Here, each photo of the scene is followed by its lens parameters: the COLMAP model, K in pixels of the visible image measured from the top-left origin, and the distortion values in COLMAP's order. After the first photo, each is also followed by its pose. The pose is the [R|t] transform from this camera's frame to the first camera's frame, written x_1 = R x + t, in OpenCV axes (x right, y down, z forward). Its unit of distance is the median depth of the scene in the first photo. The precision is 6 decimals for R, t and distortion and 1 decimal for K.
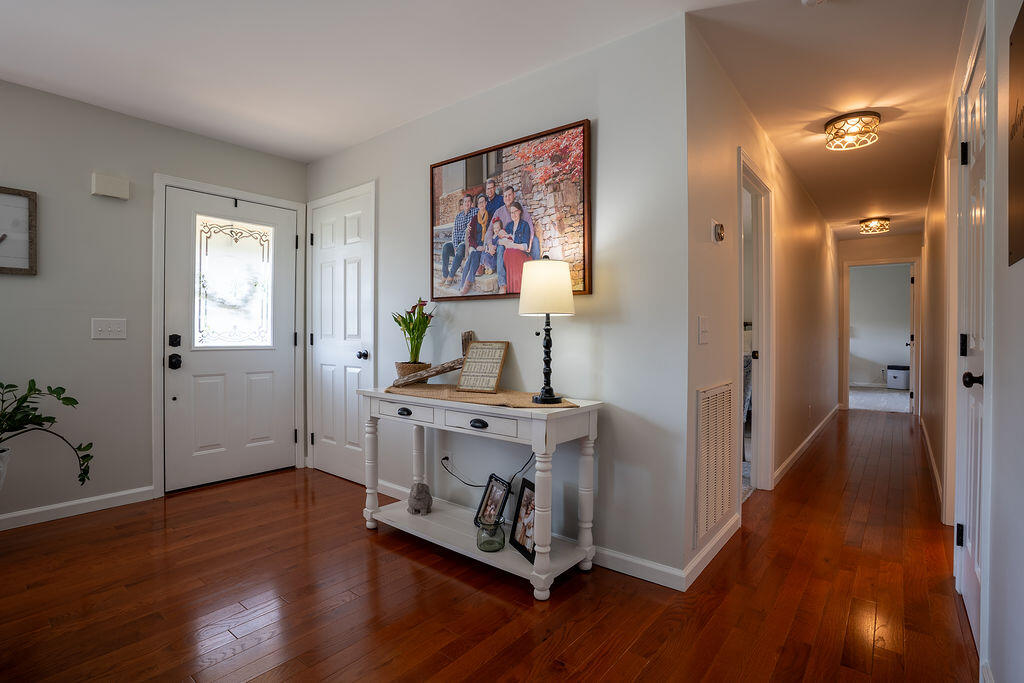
lens RADIAL K [[495.1, 0, 513.1], [0, 495.1, 331.8], [0, 0, 1]] dist [-0.040996, -0.000322]
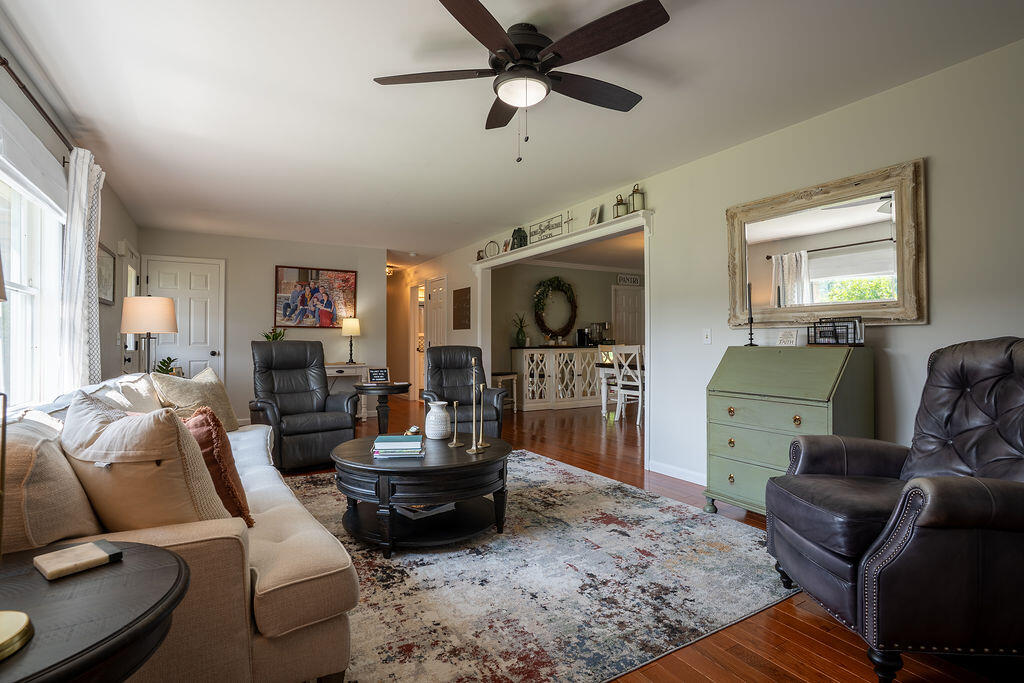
lens RADIAL K [[495.1, 0, 513.4], [0, 495.1, 340.4], [0, 0, 1]] dist [-0.040996, -0.000322]
pose [[0.366703, 0.006832, 0.930313, -1.953725], [-0.000465, 0.999974, -0.007160, 0.013463], [-0.930338, 0.002193, 0.366697, -0.855412]]
